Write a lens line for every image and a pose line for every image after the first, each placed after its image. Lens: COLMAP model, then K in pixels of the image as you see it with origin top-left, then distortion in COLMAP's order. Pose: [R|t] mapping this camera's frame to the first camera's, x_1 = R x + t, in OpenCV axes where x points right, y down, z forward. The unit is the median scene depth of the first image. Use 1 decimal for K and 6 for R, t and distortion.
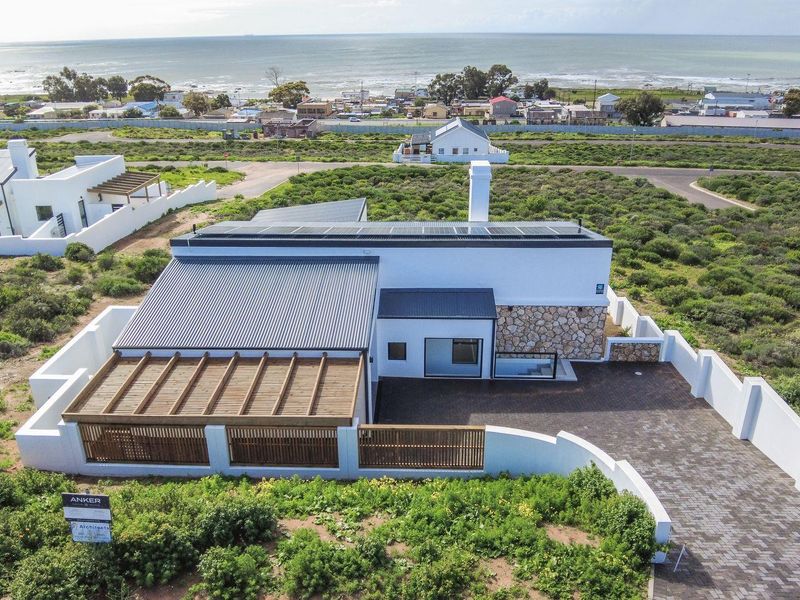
lens RADIAL K [[651.7, 0, 398.2], [0, 651.7, 300.5], [0, 0, 1]] dist [-0.033415, -0.024041]
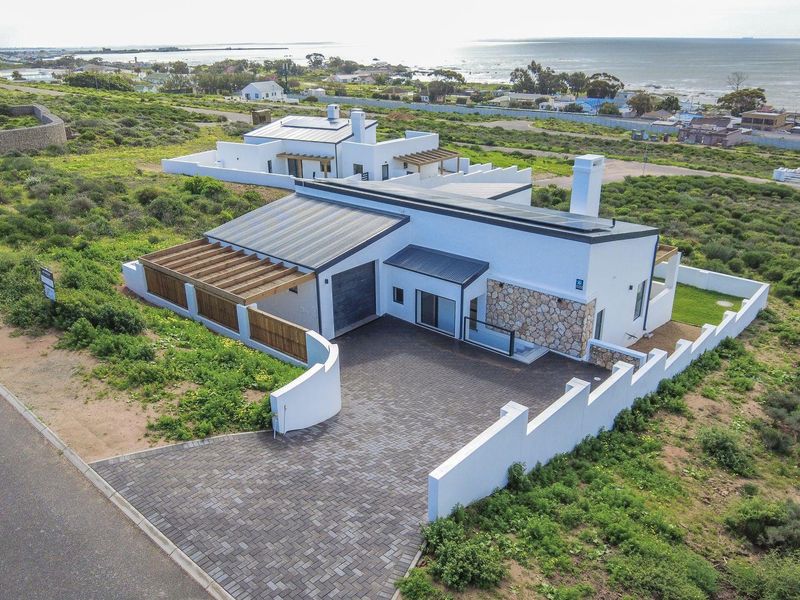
lens RADIAL K [[663.3, 0, 398.9], [0, 663.3, 301.9], [0, 0, 1]] dist [-0.035622, -0.045798]
pose [[0.767366, 0.236491, -0.596004, 0.132480], [-0.238020, 0.968147, 0.077700, -0.000962], [0.595395, 0.082236, 0.799213, 0.004538]]
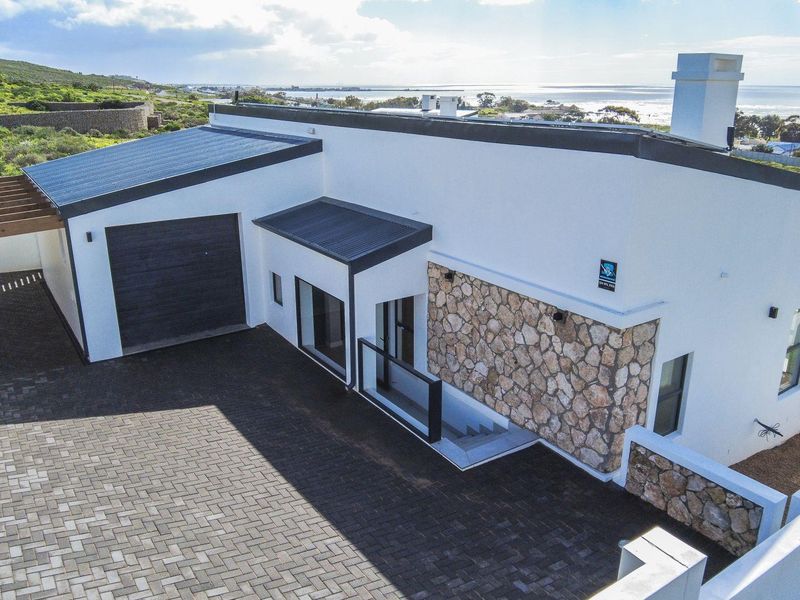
lens RADIAL K [[663.3, 0, 400.3], [0, 663.3, 295.0], [0, 0, 1]] dist [-0.035622, -0.045798]
pose [[0.576123, 0.248980, -0.778519, 0.100212], [-0.313046, 0.947064, 0.071221, 0.000493], [0.755039, 0.202681, 0.623567, 0.126875]]
